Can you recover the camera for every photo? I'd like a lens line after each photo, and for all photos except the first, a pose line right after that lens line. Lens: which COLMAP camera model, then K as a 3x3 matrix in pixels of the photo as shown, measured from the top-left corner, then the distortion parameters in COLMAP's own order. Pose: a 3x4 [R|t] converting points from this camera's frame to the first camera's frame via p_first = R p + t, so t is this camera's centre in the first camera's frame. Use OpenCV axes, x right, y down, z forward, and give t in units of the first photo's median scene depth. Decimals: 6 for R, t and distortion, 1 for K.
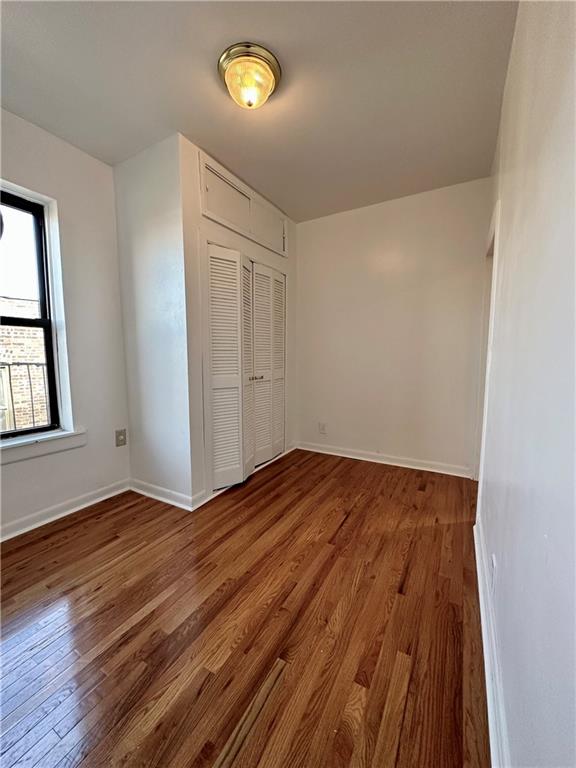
lens RADIAL K [[307.8, 0, 288.7], [0, 307.8, 384.7], [0, 0, 1]] dist [-0.000976, -0.000173]
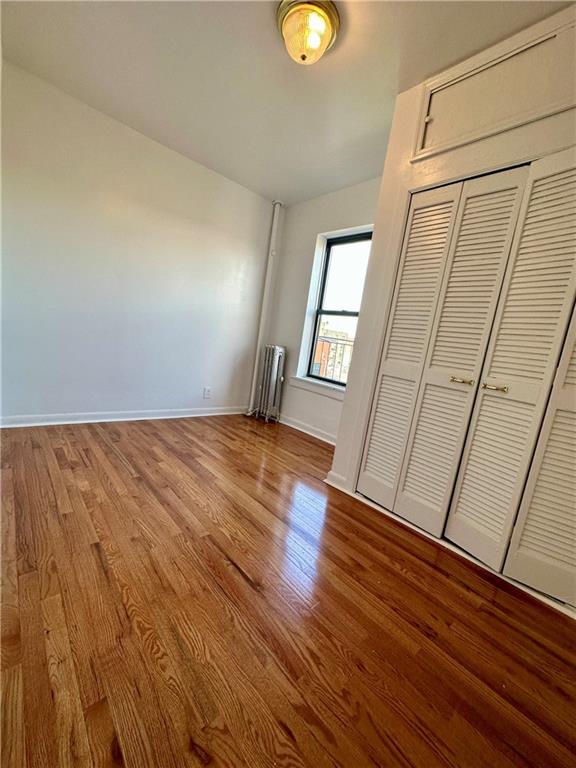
lens RADIAL K [[307.8, 0, 289.3], [0, 307.8, 384.8], [0, 0, 1]] dist [-0.000976, -0.000173]
pose [[-0.309999, 0.099165, -0.945551, 0.791888], [-0.232857, 0.956335, 0.176638, -0.062215], [0.921780, 0.274936, -0.273372, 1.299661]]
